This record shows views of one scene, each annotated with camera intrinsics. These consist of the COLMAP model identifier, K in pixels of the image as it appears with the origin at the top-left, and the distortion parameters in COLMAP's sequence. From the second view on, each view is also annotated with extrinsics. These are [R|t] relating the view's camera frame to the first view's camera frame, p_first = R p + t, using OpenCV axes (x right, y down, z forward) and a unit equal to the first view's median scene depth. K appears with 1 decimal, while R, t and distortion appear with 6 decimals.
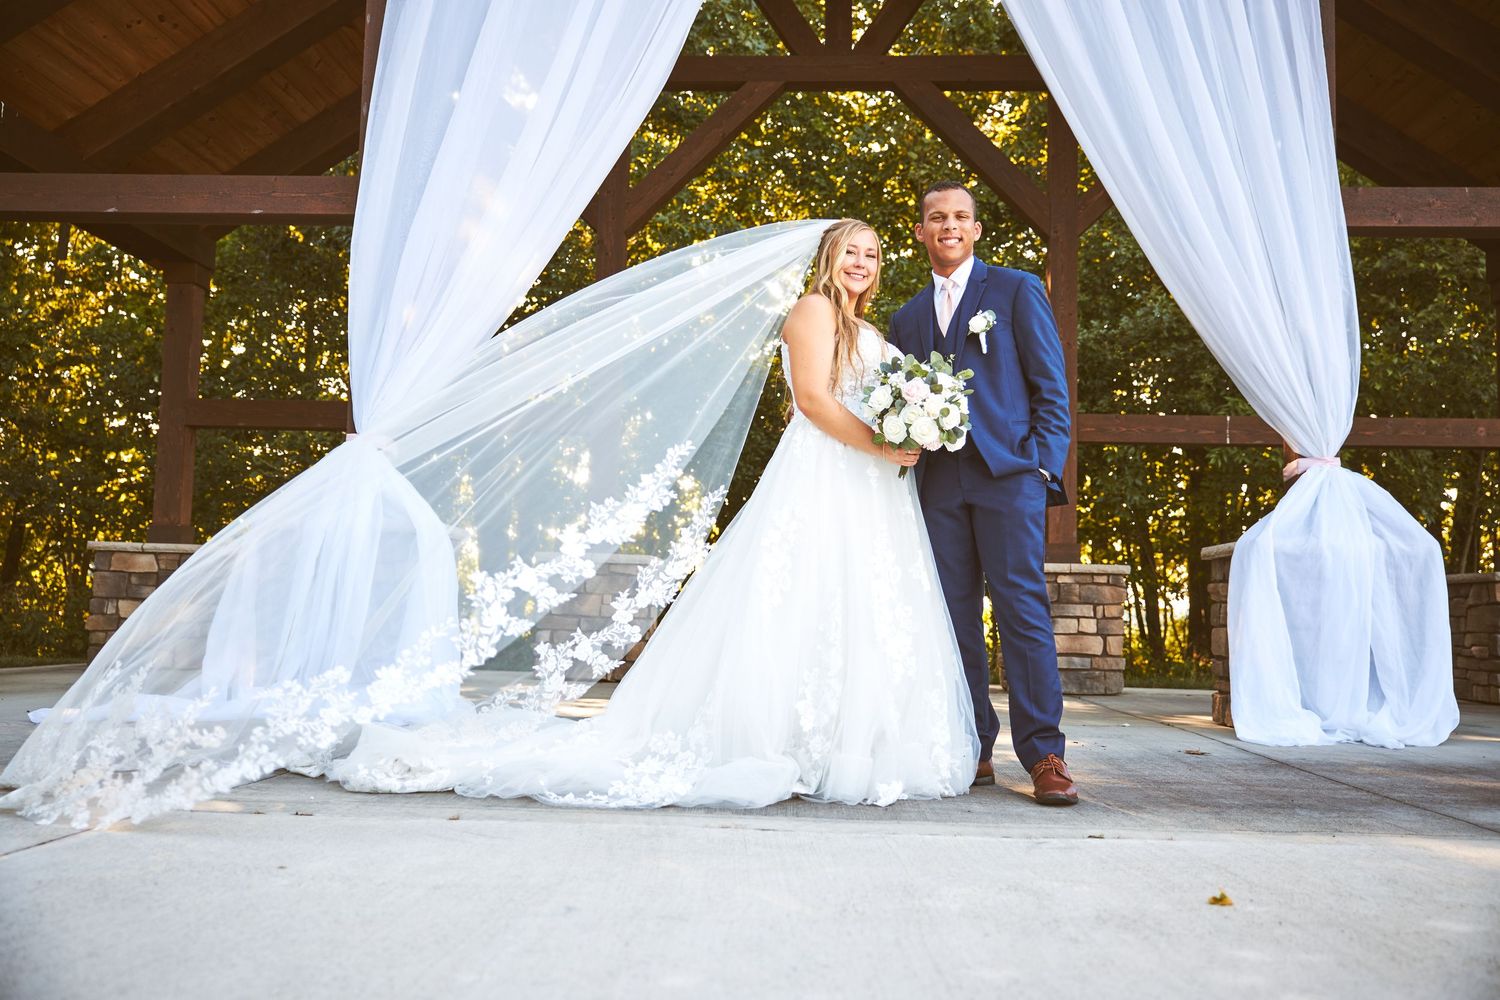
lens RADIAL K [[1441.3, 0, 753.5], [0, 1441.3, 497.4], [0, 0, 1]] dist [-0.016525, 0.000000]
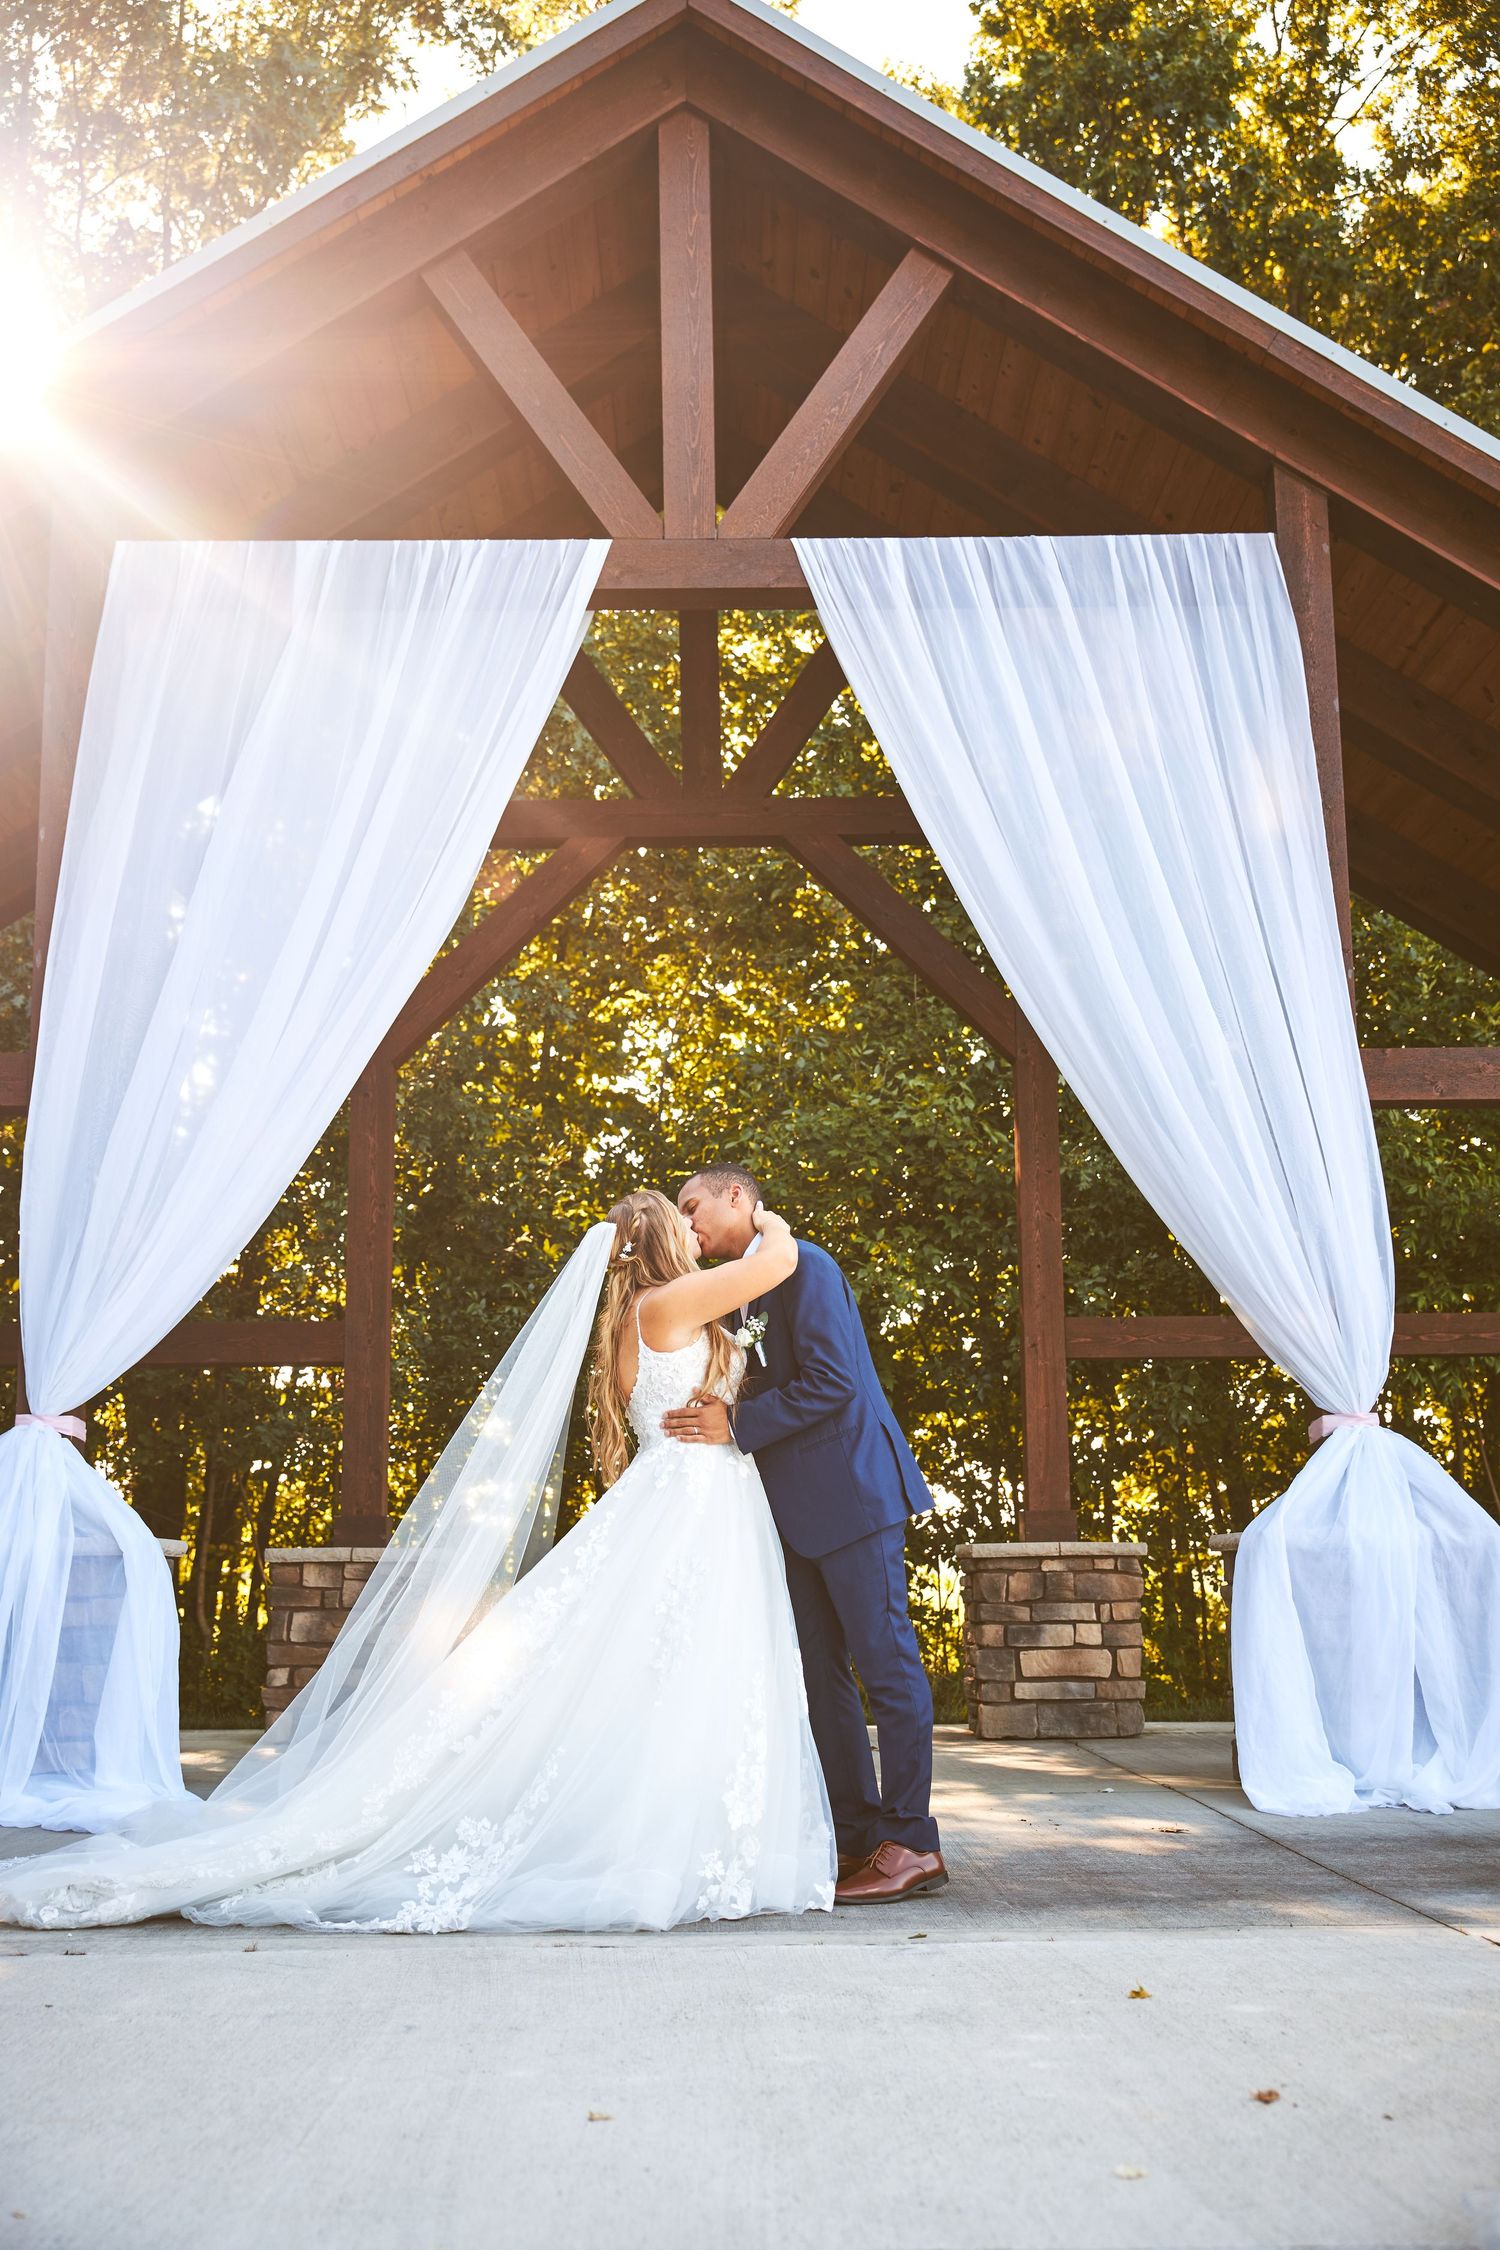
lens RADIAL K [[2513.3, 0, 738.7], [0, 2513.3, 1125.8], [0, 0, 1]] dist [0.021679, 0.000000]
pose [[0.998034, -0.022814, 0.058369, 0.006220], [0.028420, 0.994870, -0.097092, -0.062449], [-0.055854, 0.098560, 0.993562, -0.310875]]
